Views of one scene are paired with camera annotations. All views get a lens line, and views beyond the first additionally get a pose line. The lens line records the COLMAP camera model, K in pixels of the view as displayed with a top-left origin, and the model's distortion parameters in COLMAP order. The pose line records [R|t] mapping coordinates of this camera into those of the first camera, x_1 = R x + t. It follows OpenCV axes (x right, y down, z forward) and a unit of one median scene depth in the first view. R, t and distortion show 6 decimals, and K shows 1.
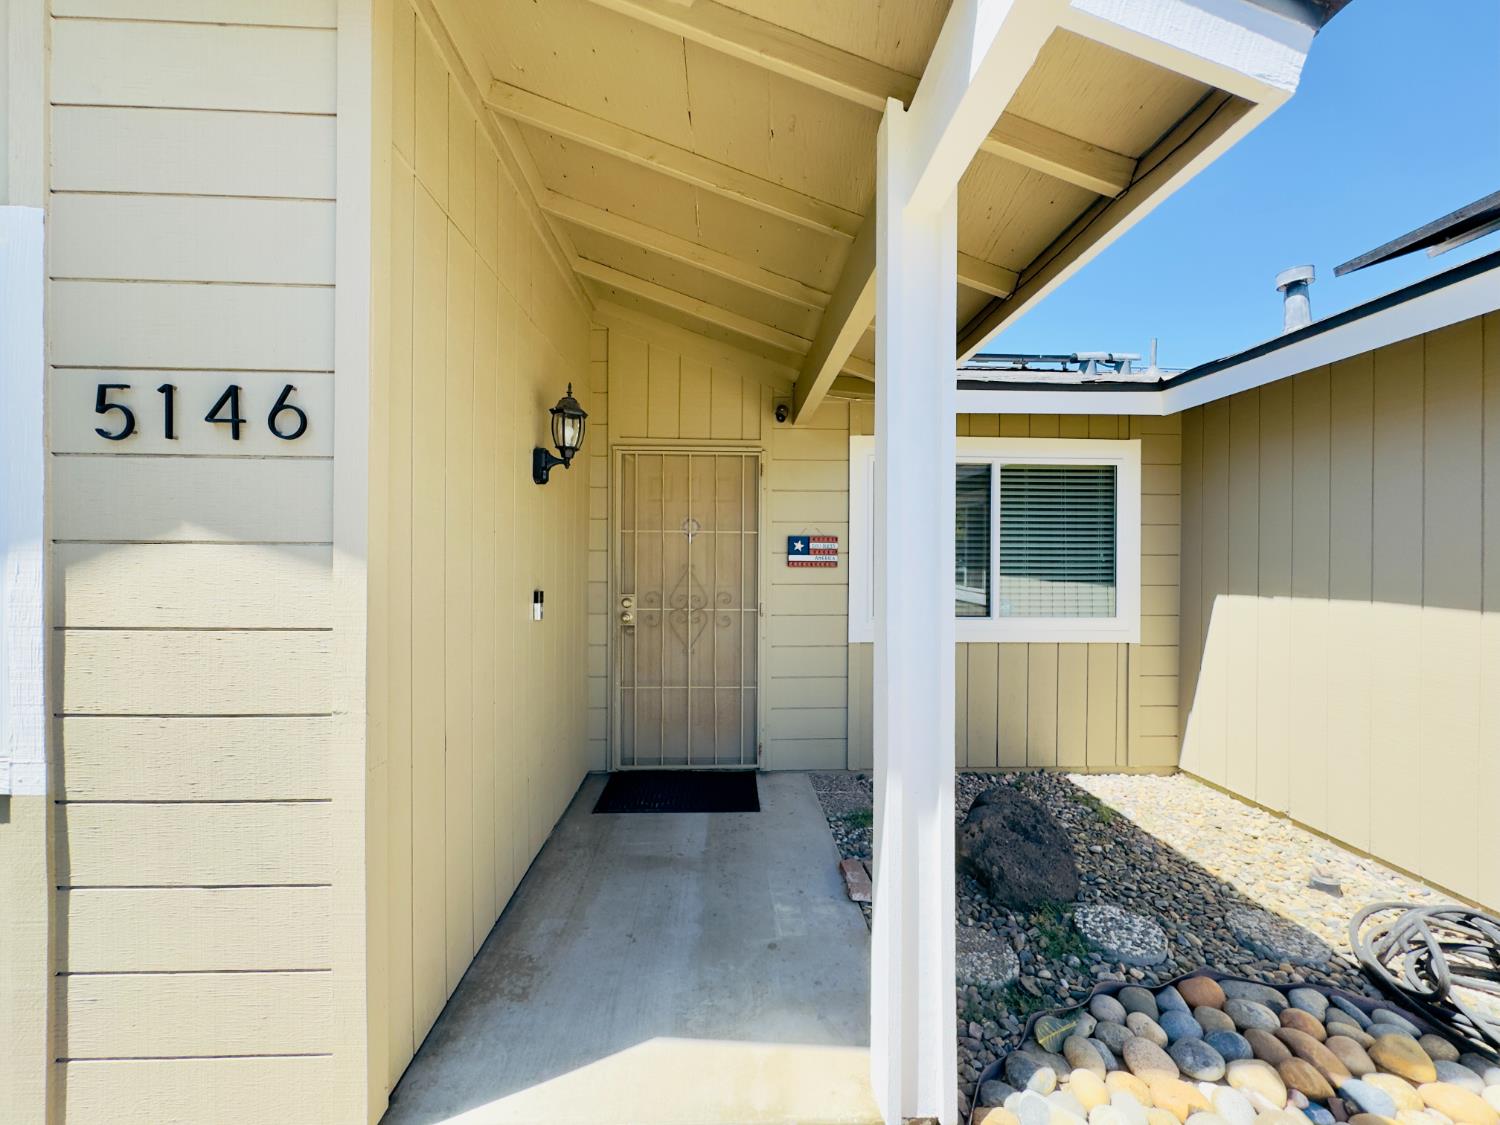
lens RADIAL K [[600.0, 0, 743.4], [0, 600.0, 562.9], [0, 0, 1]] dist [-0.001187, 0.000786]
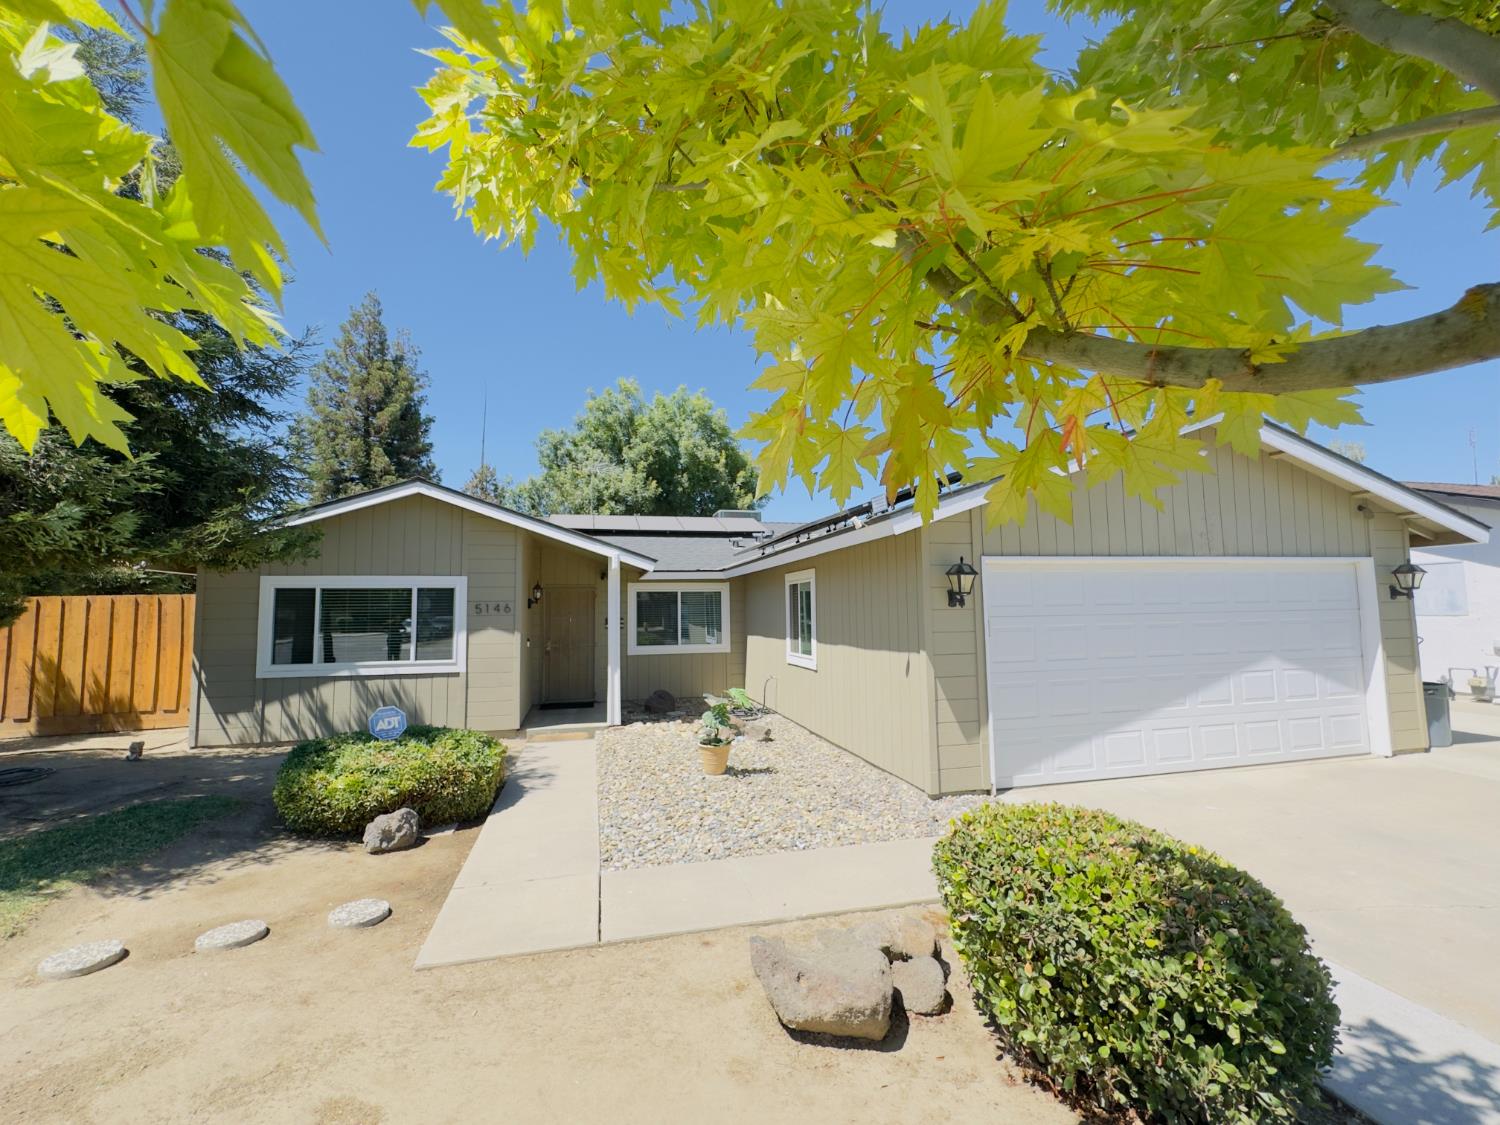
lens RADIAL K [[641.8, 0, 743.1], [0, 641.8, 561.9], [0, 0, 1]] dist [-0.000712, 0.001369]
pose [[0.979832, -0.004025, 0.199780, 0.111679], [0.020896, 0.996379, -0.082412, -0.047806], [-0.198725, 0.084925, 0.976369, -2.204227]]
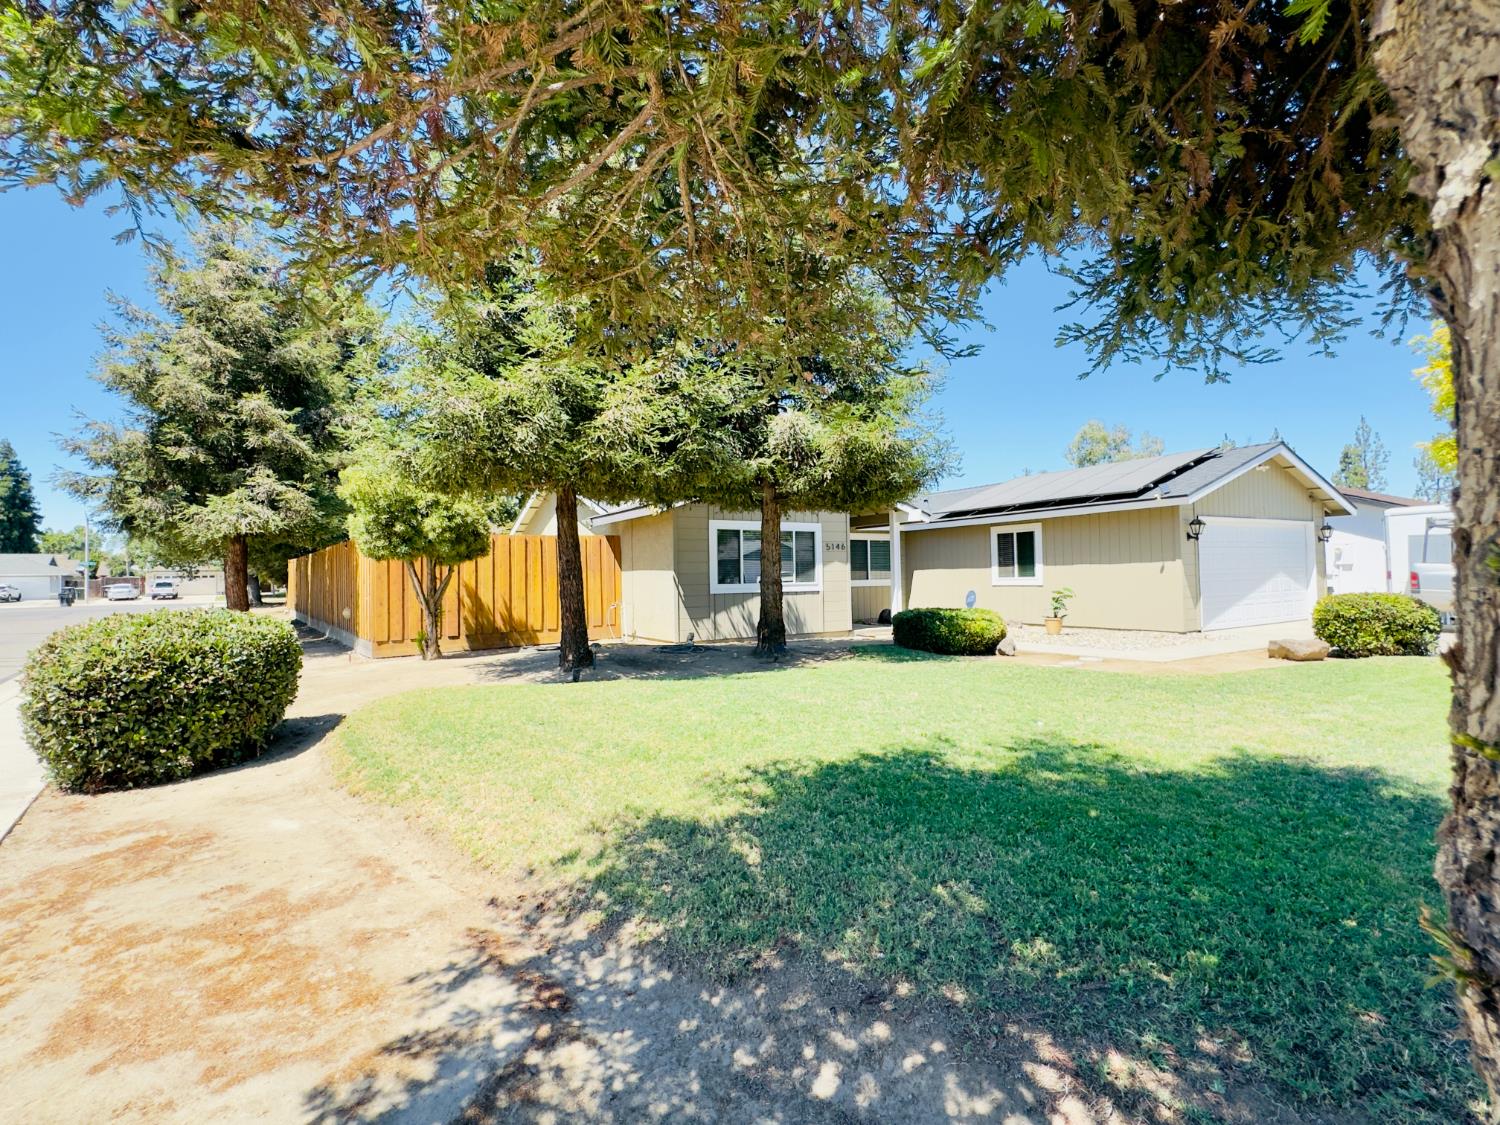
lens RADIAL K [[707.0, 0, 748.5], [0, 707.0, 561.9], [0, 0, 1]] dist [-0.000094, 0.000486]
pose [[0.869989, -0.011910, 0.492927, -2.616827], [0.026595, 0.999386, -0.022792, 0.064509], [-0.492353, 0.032939, 0.869772, -2.706987]]
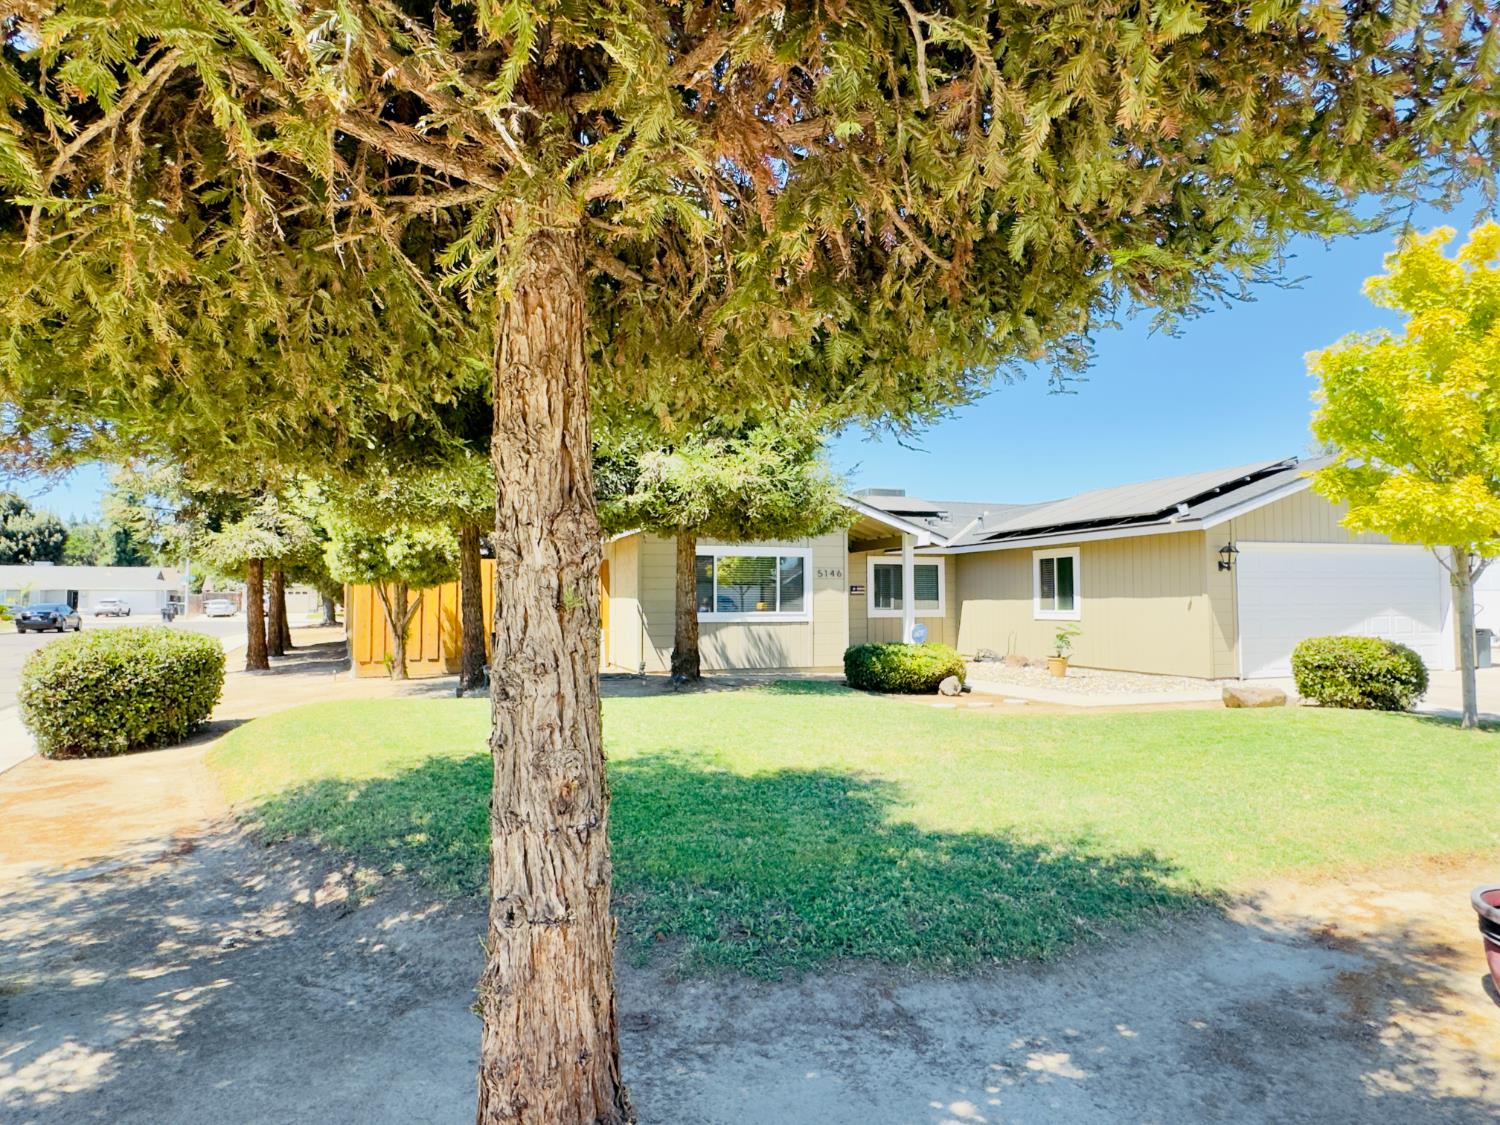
lens RADIAL K [[894.5, 0, 747.7], [0, 894.5, 556.5], [0, 0, 1]] dist [-0.001110, 0.003143]
pose [[0.952915, 0.005670, 0.303186, -2.050163], [0.011174, 0.998490, -0.053792, 0.057553], [-0.303033, 0.054647, 0.951412, -3.694882]]
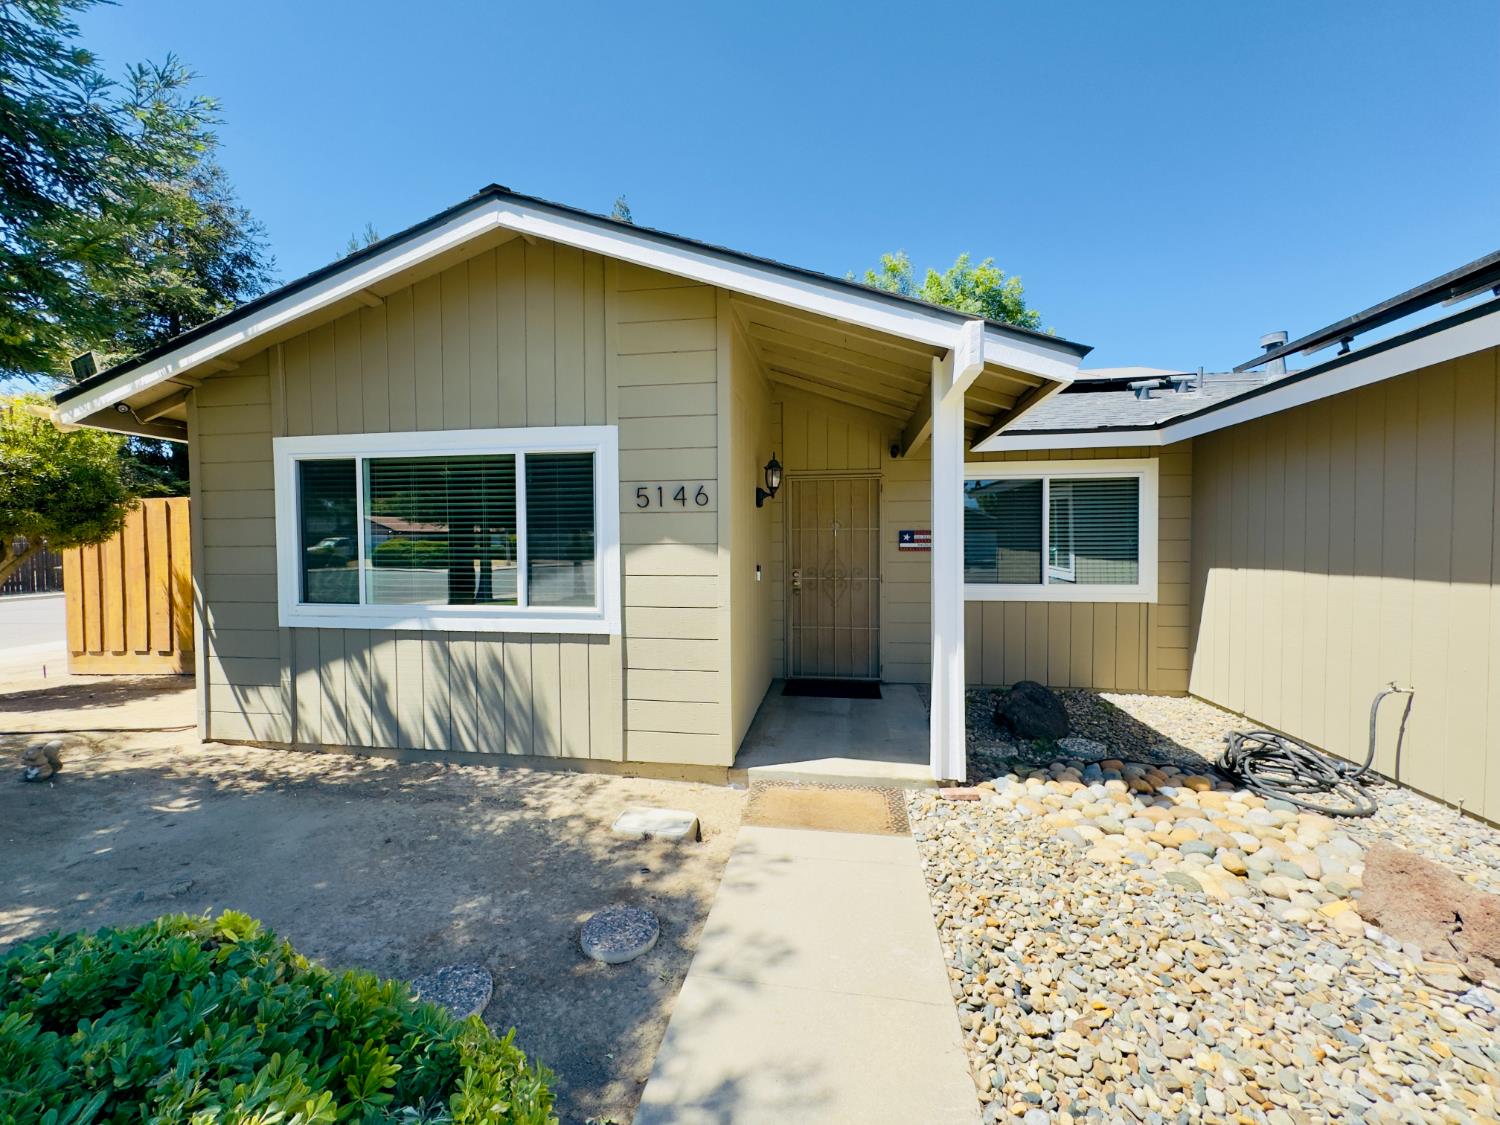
lens RADIAL K [[600.0, 0, 746.5], [0, 600.0, 560.6], [0, 0, 1]] dist [-0.001187, 0.000786]
pose [[0.981510, -0.006238, -0.191307, -0.016974], [0.010298, 0.999742, 0.020234, -0.004164], [0.191132, -0.021830, 0.981322, -0.599103]]
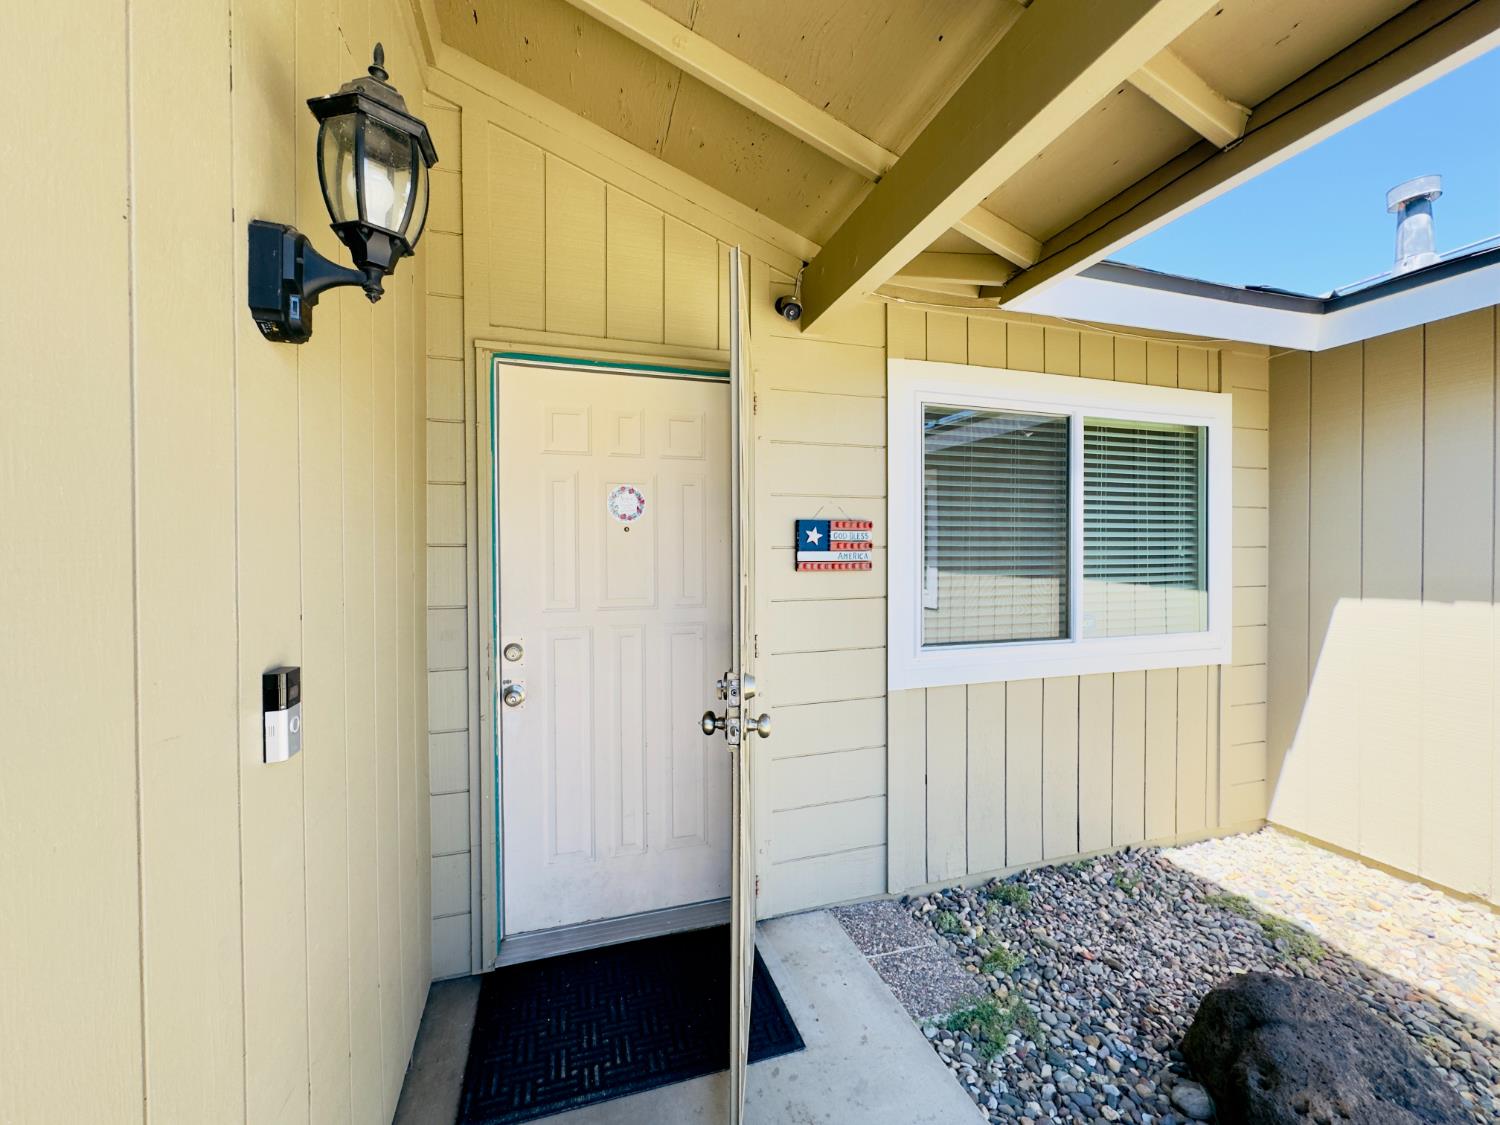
lens RADIAL K [[600.0, 0, 744.8], [0, 600.0, 561.2], [0, 0, 1]] dist [-0.001187, 0.000786]
pose [[0.965979, -0.013058, 0.258292, -0.132826], [0.011138, 0.999898, 0.008897, -0.009505], [-0.258382, -0.005717, 0.966026, 0.453921]]
